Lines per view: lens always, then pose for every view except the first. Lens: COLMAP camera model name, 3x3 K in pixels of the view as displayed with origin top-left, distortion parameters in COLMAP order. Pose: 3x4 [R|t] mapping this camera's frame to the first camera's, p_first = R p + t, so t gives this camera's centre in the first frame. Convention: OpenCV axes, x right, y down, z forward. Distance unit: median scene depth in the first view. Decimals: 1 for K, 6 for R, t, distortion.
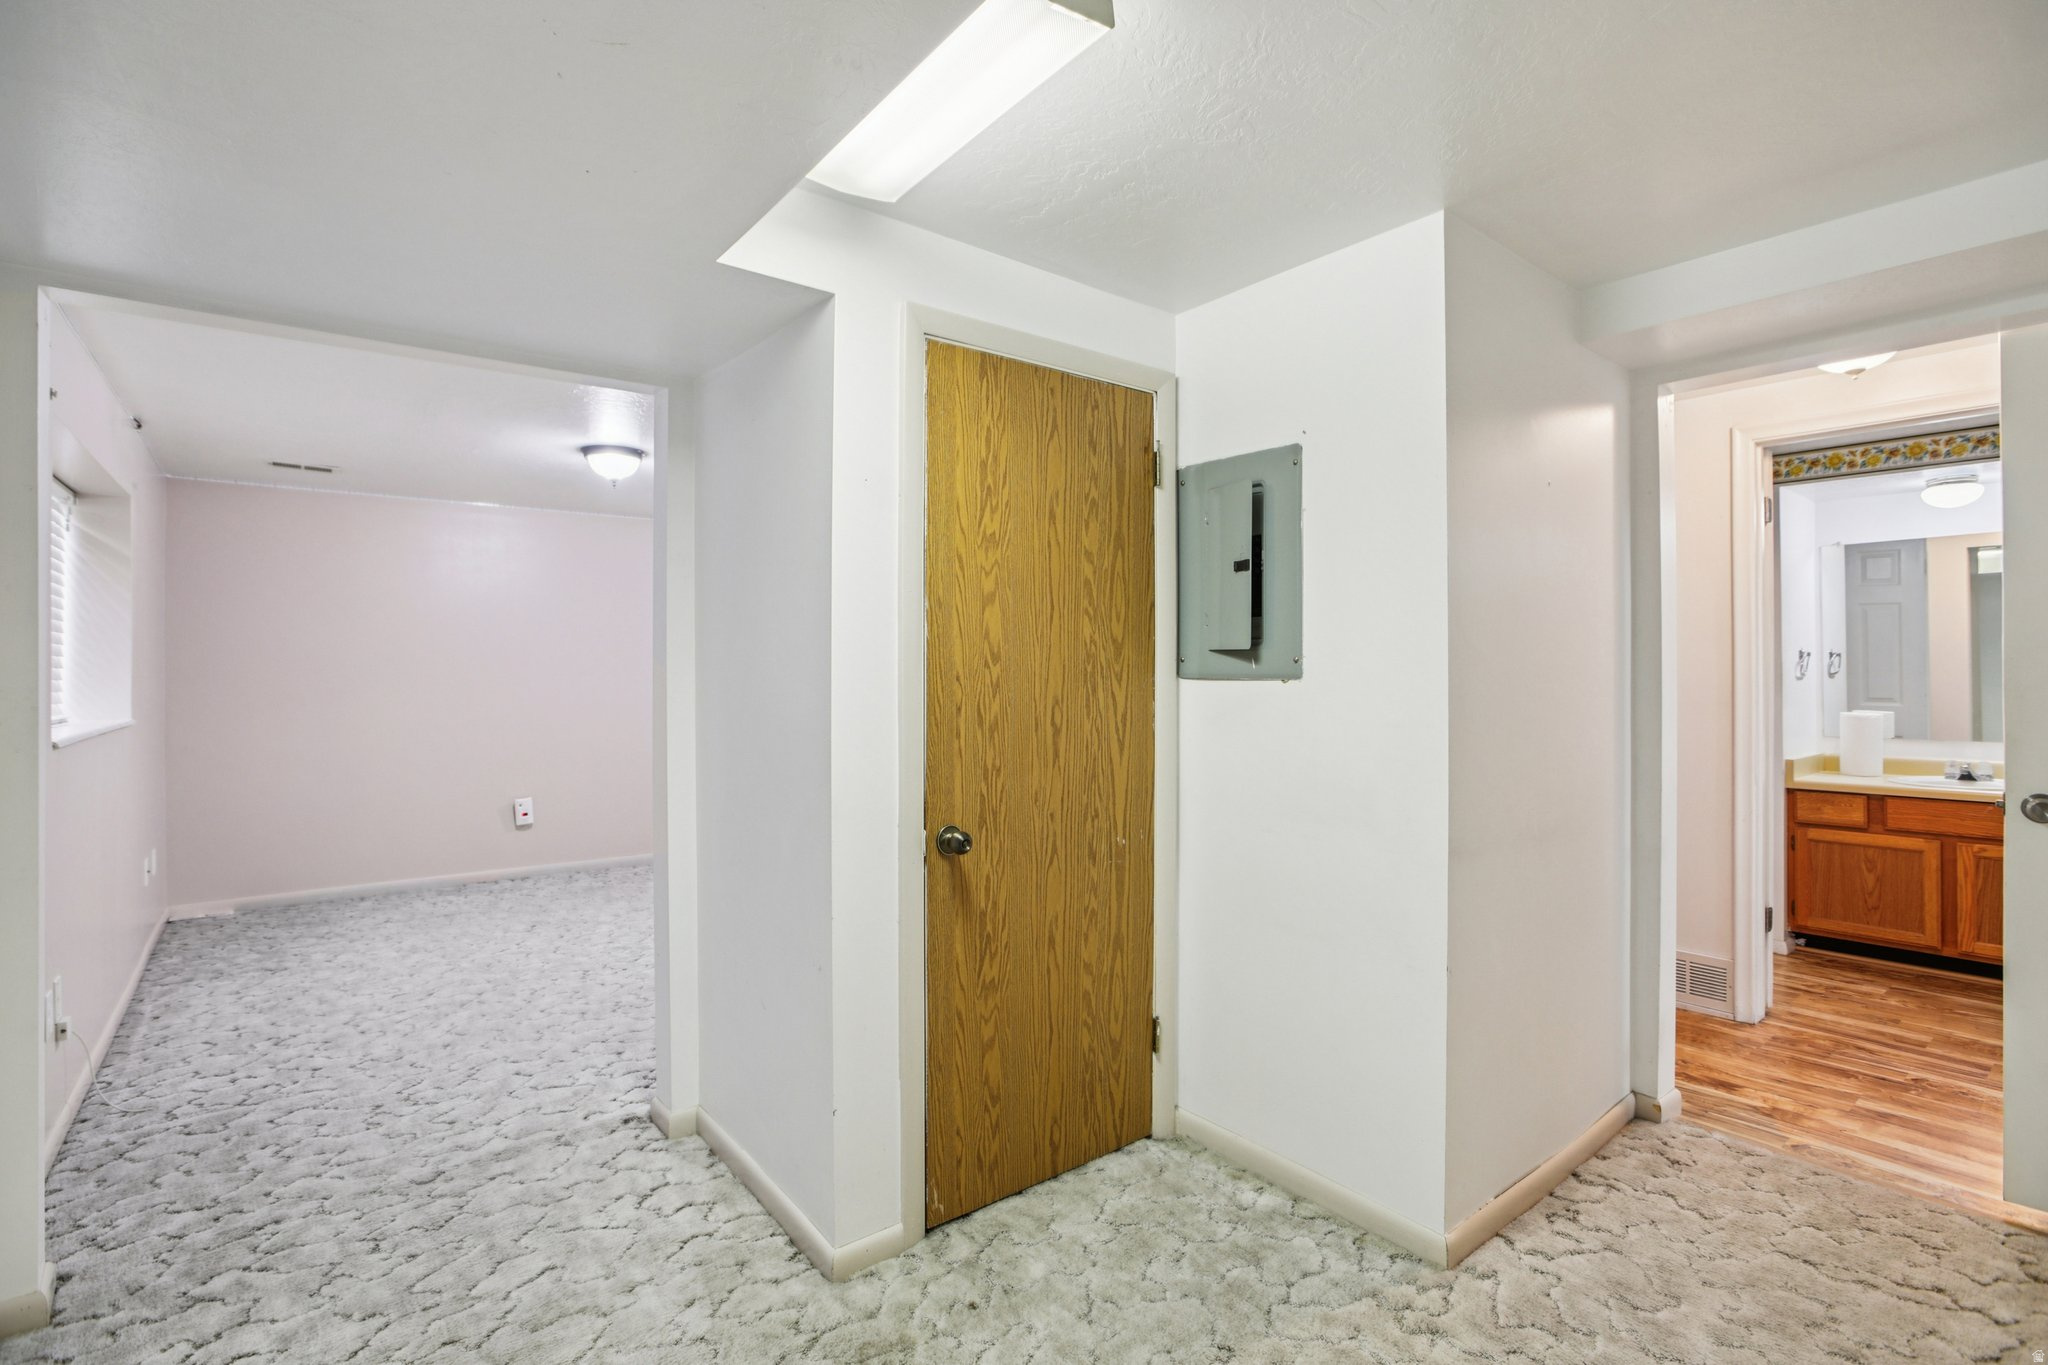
lens RADIAL K [[954.7, 0, 1017.8], [0, 954.7, 671.6], [0, 0, 1]] dist [-0.040184, 0.015110]
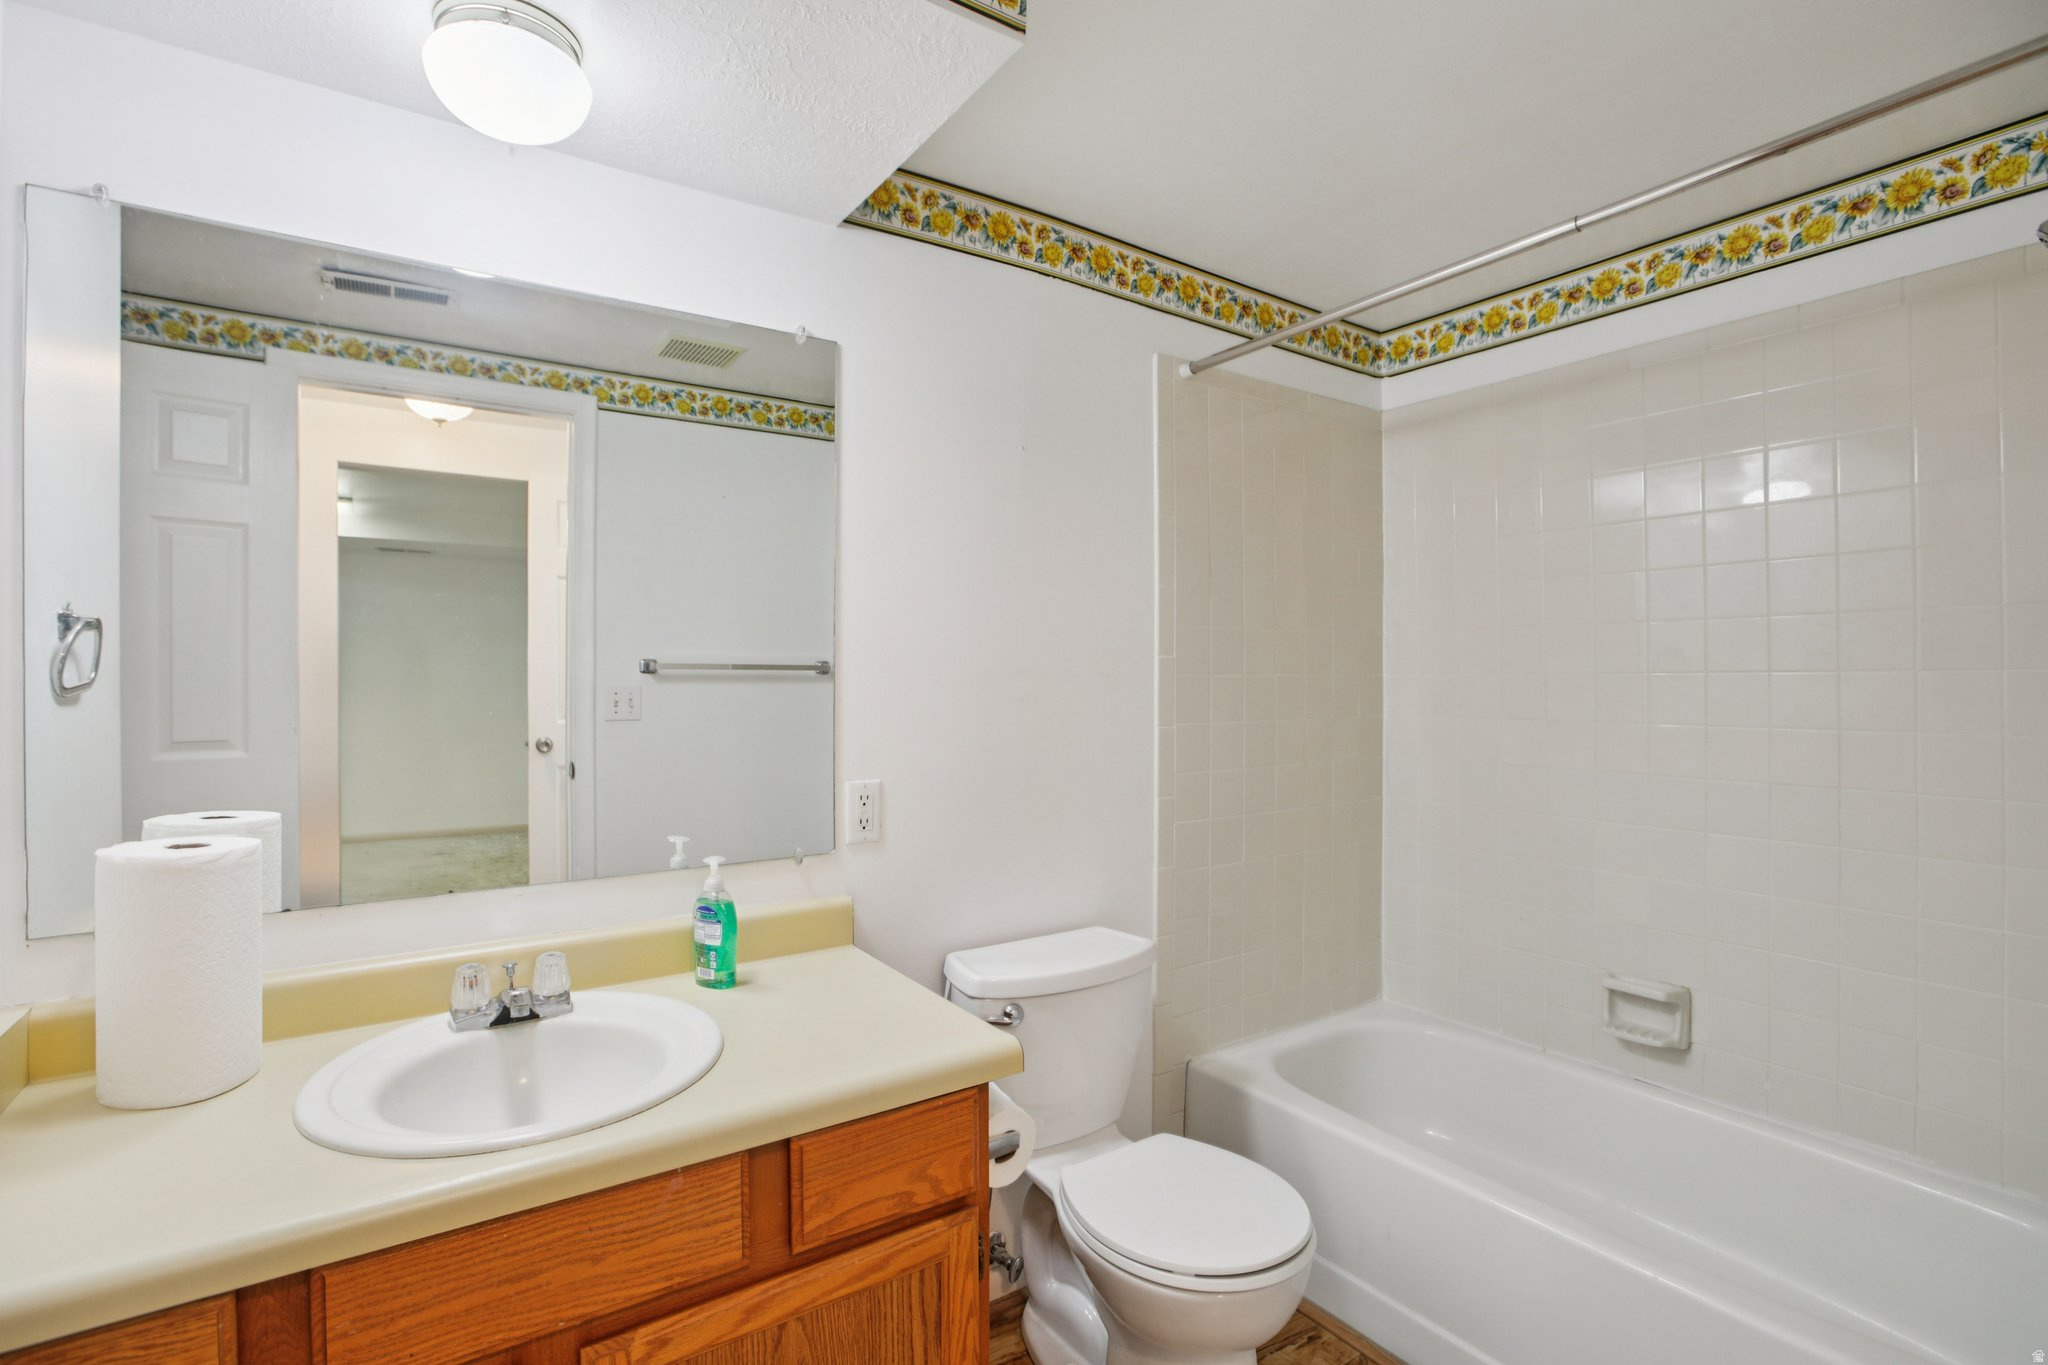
lens RADIAL K [[954.7, 0, 1017.8], [0, 954.7, 671.6], [0, 0, 1]] dist [-0.040184, 0.015110]
pose [[0.076323, 0.007344, 0.997056, 0.627587], [0.002245, 0.999969, -0.007537, -0.000209], [-0.997081, 0.002814, 0.076304, 0.708317]]
